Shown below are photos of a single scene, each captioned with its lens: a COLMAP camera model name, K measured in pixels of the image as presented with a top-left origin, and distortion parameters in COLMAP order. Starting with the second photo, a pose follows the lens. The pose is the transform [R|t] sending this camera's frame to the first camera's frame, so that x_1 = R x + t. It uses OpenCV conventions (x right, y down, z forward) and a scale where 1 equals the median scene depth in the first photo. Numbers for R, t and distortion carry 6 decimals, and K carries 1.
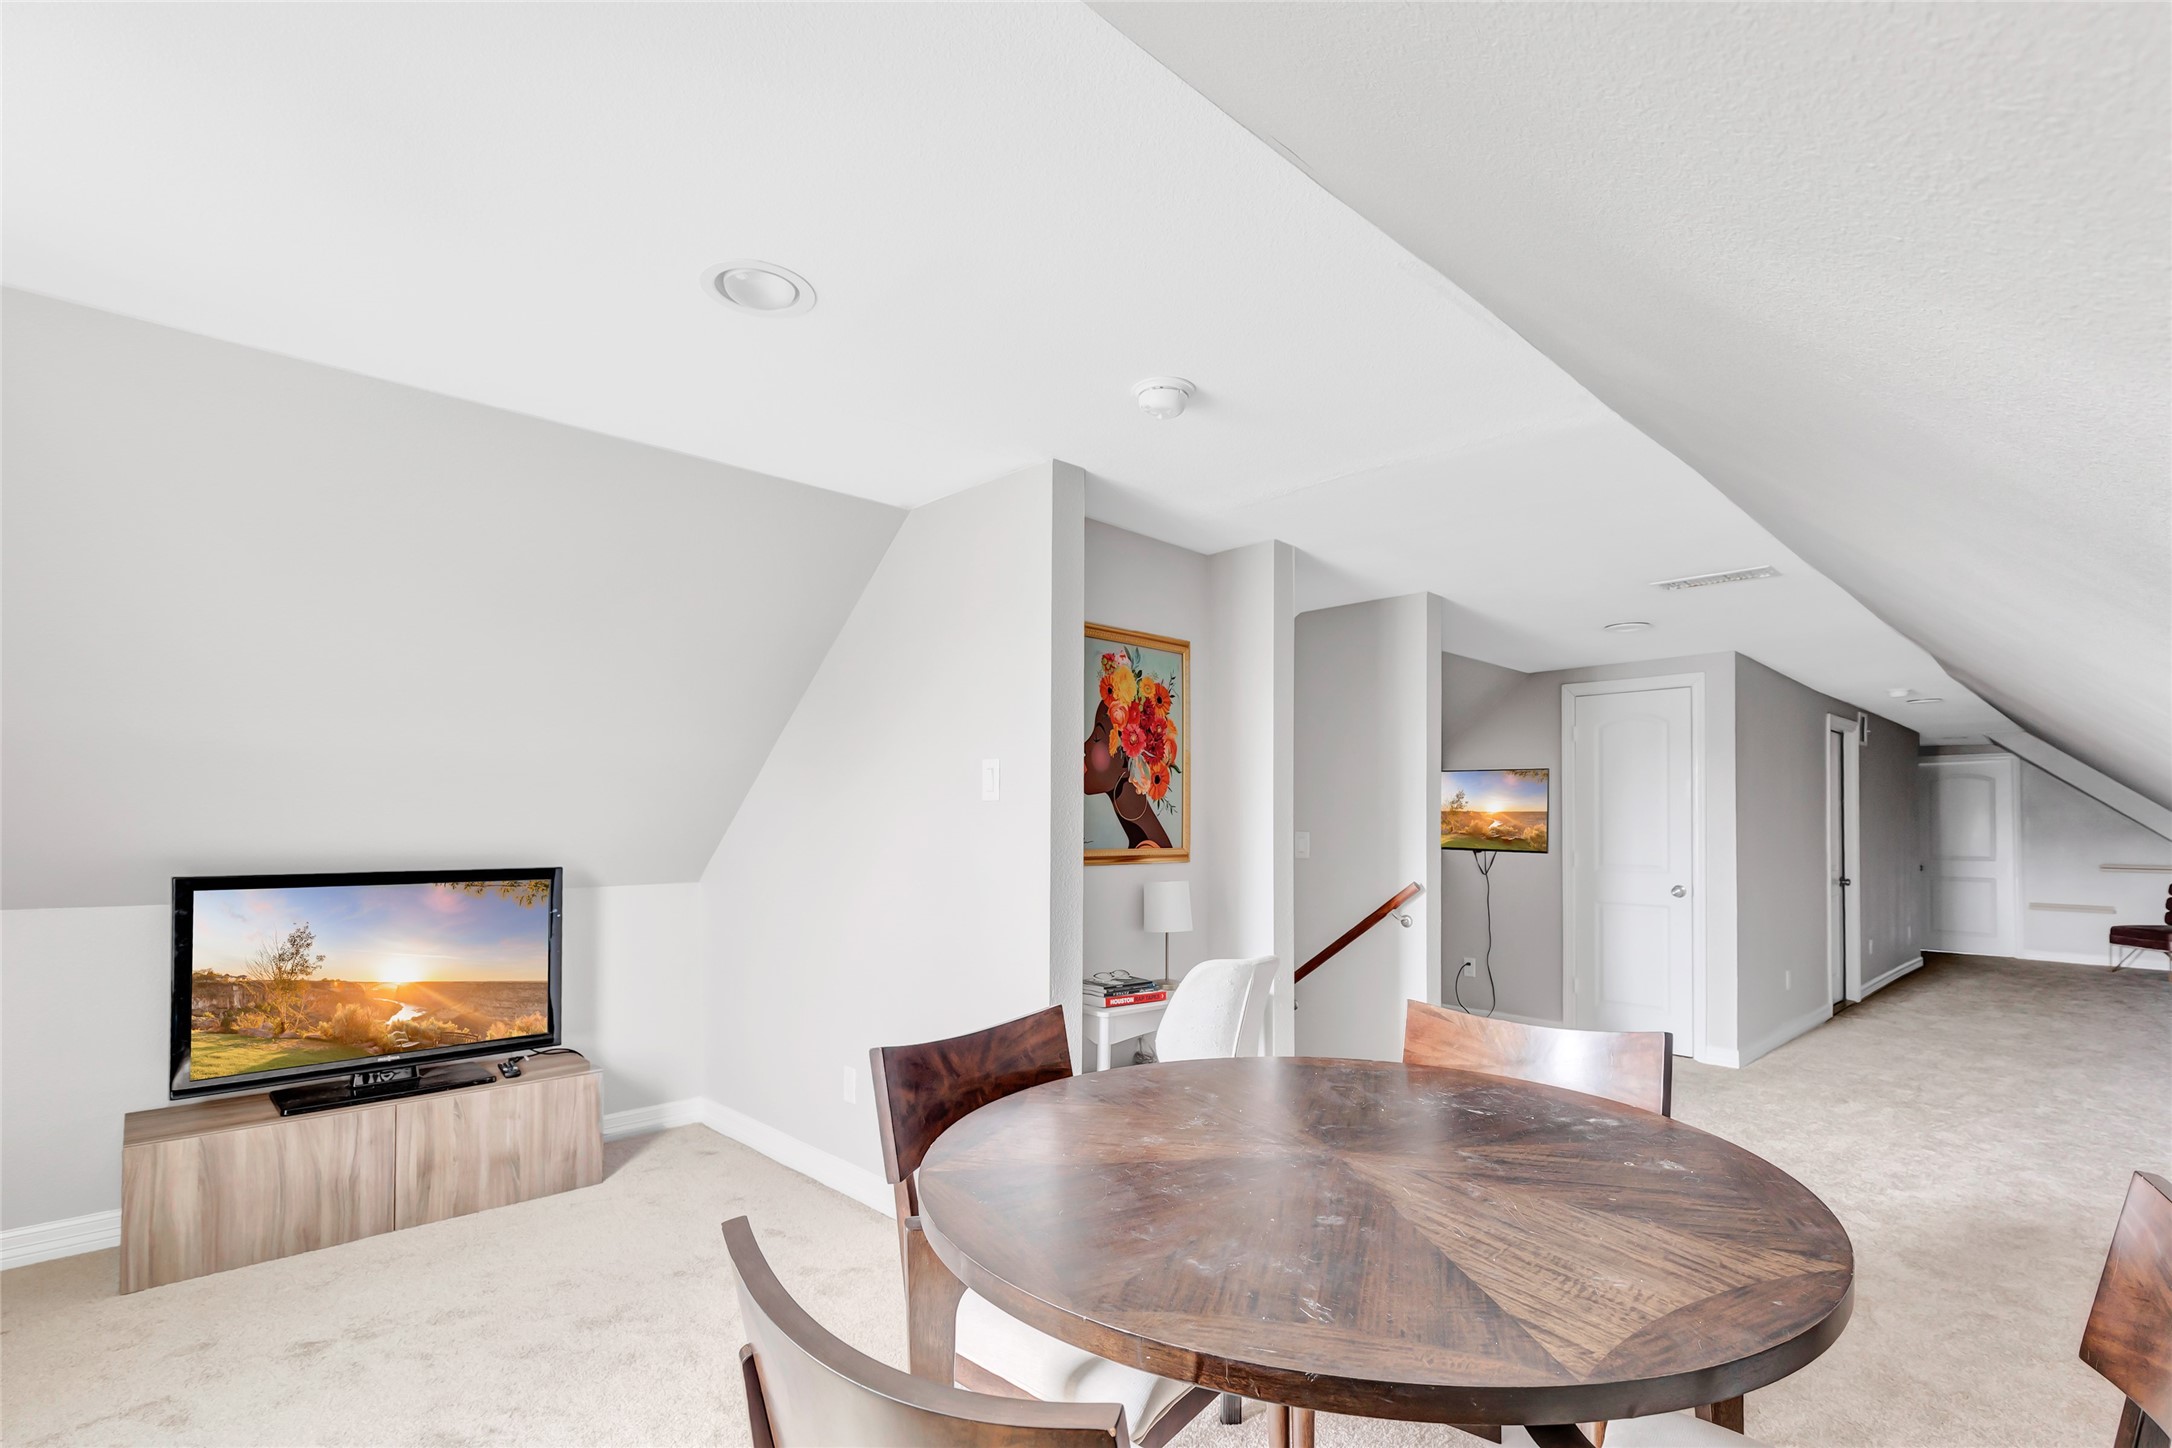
lens RADIAL K [[1013.3, 0, 1081.5], [0, 1013.3, 816.1], [0, 0, 1]] dist [0.002976, -0.001105]
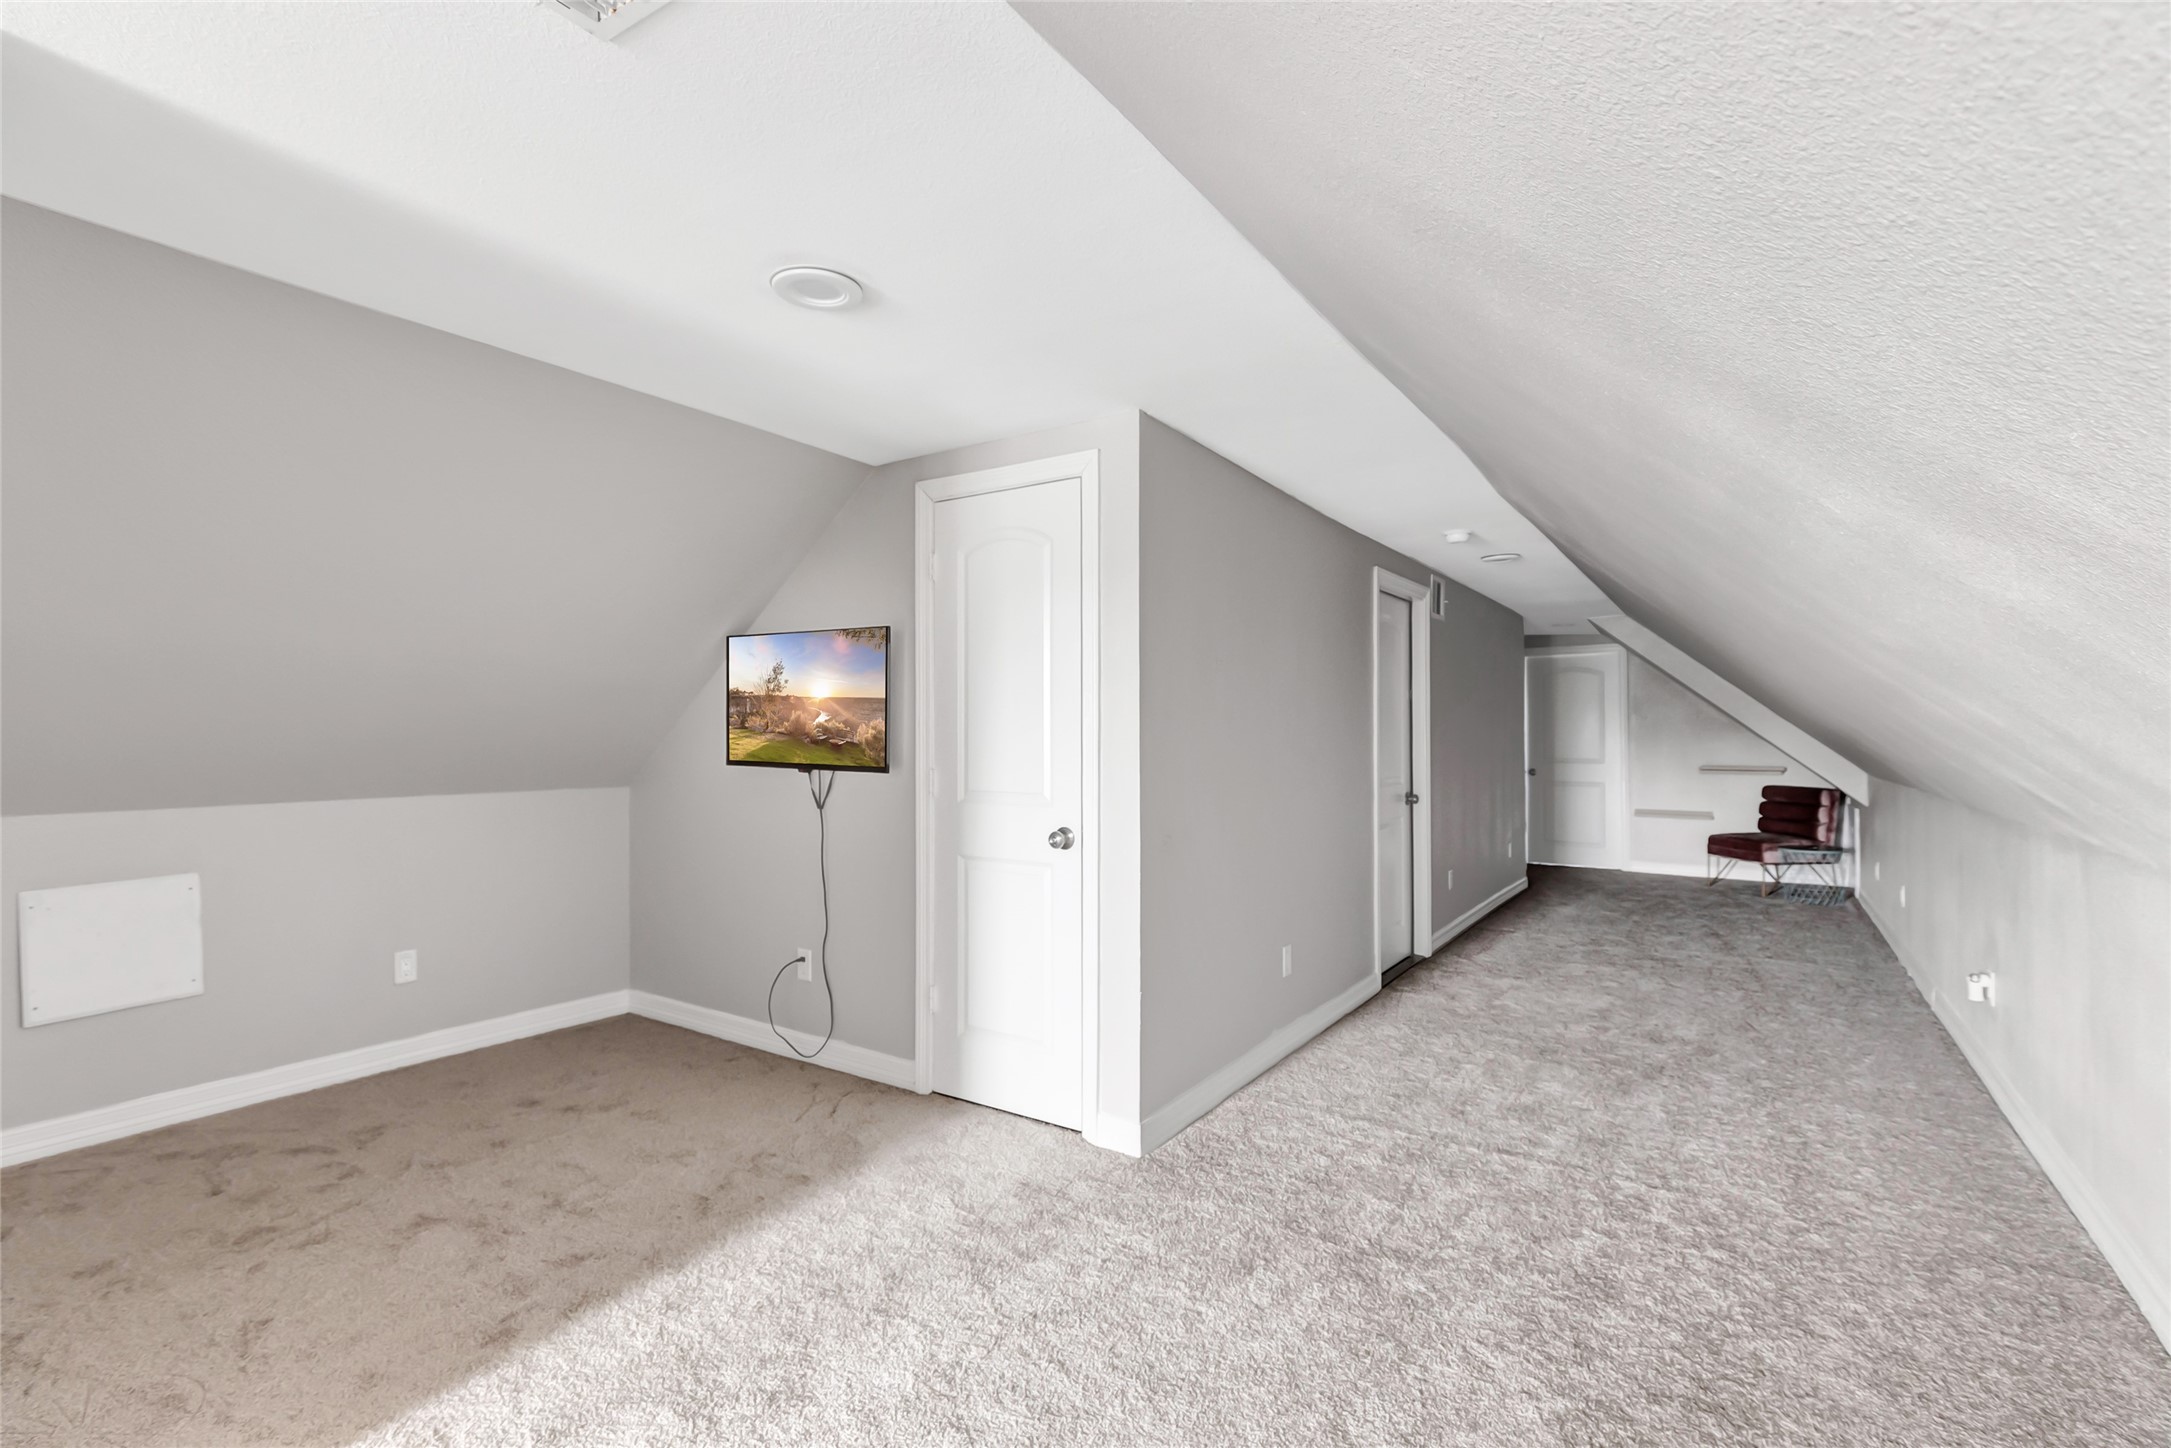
lens RADIAL K [[1012.8, 0, 1080.1], [0, 1012.8, 724.8], [0, 0, 1]] dist [0.002976, -0.001105]
pose [[0.973236, -0.003671, 0.229779, 0.415215], [0.002603, 0.999984, 0.004949, 0.007141], [-0.229794, -0.004219, 0.973230, 0.397158]]
